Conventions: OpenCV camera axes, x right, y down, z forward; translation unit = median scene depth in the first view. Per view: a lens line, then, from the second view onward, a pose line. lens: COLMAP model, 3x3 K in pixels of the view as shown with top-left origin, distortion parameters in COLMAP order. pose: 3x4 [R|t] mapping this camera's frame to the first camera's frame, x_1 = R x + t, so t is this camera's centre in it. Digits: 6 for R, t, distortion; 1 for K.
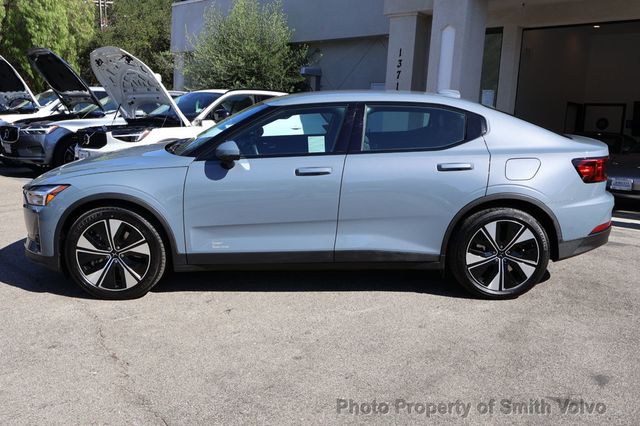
lens RADIAL K [[617.8, 0, 320.0], [0, 617.8, 213.0], [0, 0, 1]] dist [0.011485, 0.000377]
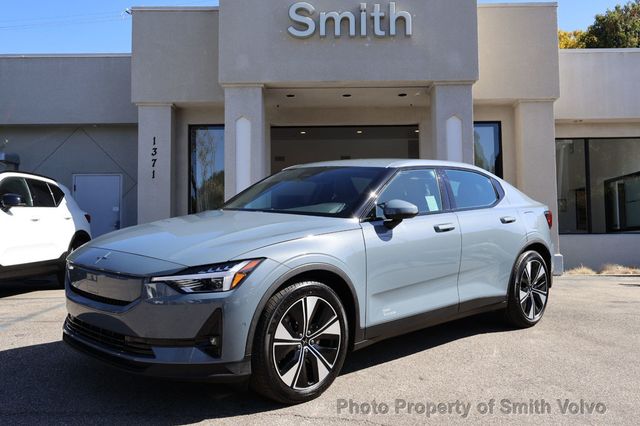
lens RADIAL K [[592.1, 0, 320.0], [0, 592.1, 213.0], [0, 0, 1]] dist [0.050708, 0.004452]
pose [[0.720818, -0.022942, 0.692745, -0.846972], [0.139076, 0.983913, -0.112128, -0.008272], [-0.679028, 0.177168, 0.712413, 0.411712]]
